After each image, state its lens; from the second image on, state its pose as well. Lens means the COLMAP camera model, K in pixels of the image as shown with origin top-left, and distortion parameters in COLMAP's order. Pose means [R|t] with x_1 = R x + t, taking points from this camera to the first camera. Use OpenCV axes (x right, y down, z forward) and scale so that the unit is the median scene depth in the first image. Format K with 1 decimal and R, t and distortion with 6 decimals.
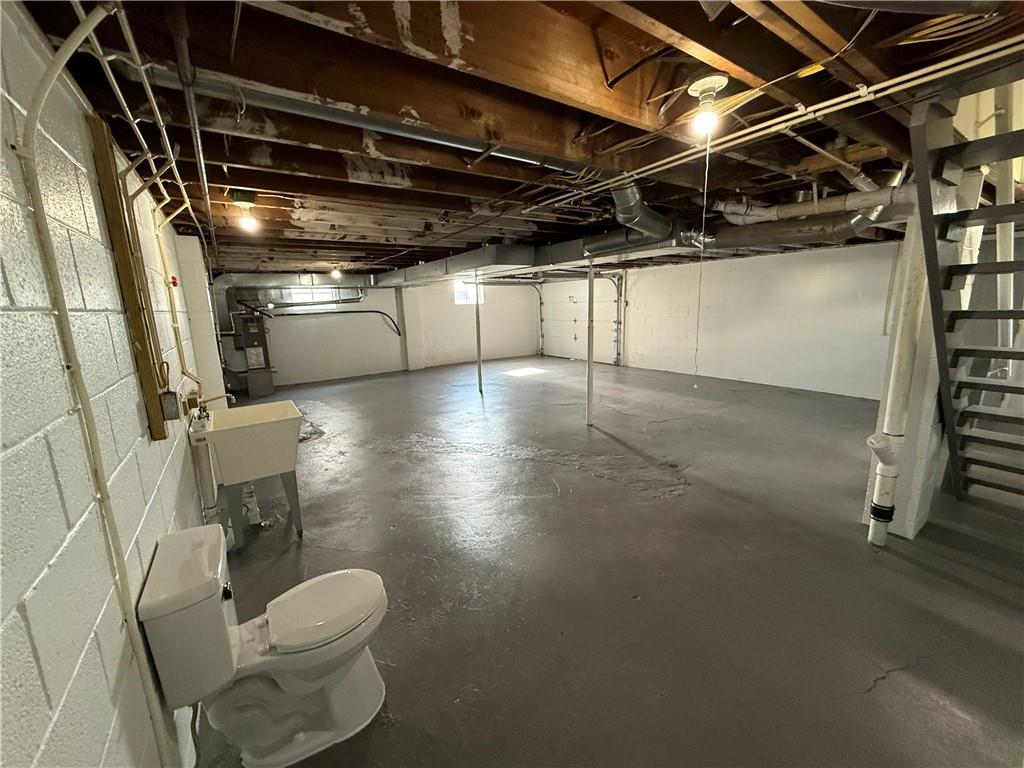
lens RADIAL K [[407.2, 0, 511.5], [0, 407.2, 381.9], [0, 0, 1]] dist [0.003075, -0.000231]
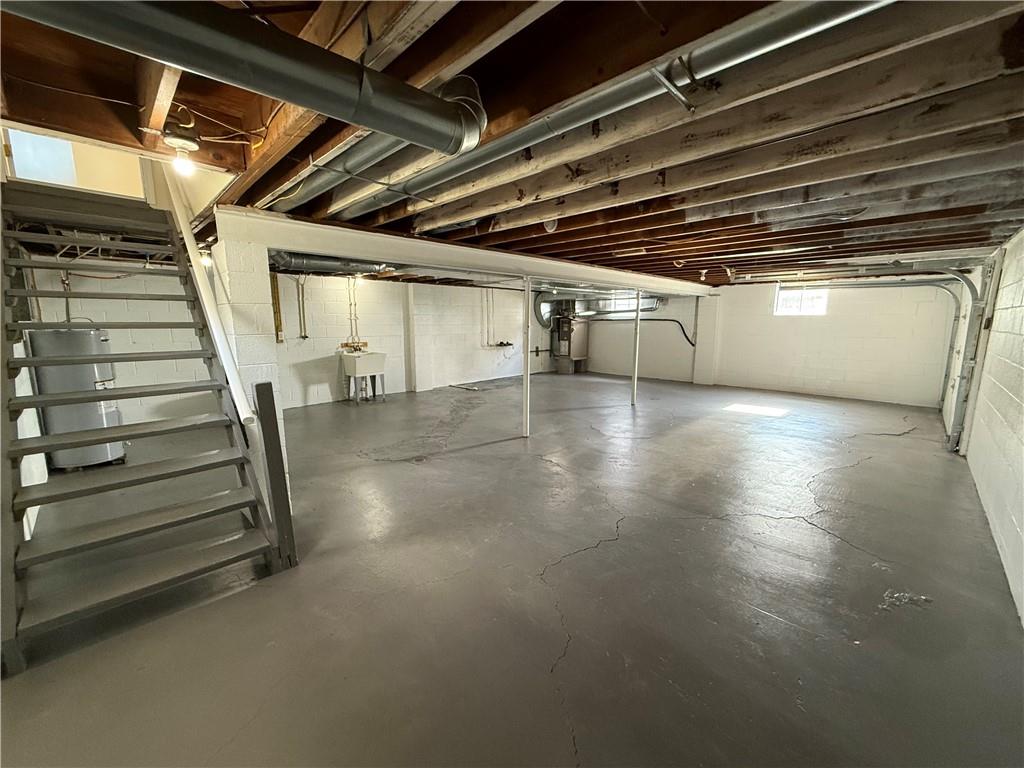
lens RADIAL K [[407.2, 0, 512.8], [0, 407.2, 382.1], [0, 0, 1]] dist [0.003075, -0.000231]
pose [[0.193835, 0.183617, -0.963697, 0.684637], [-0.193340, 0.970212, 0.145971, -0.101154], [0.961794, 0.158027, 0.223561, 0.438640]]
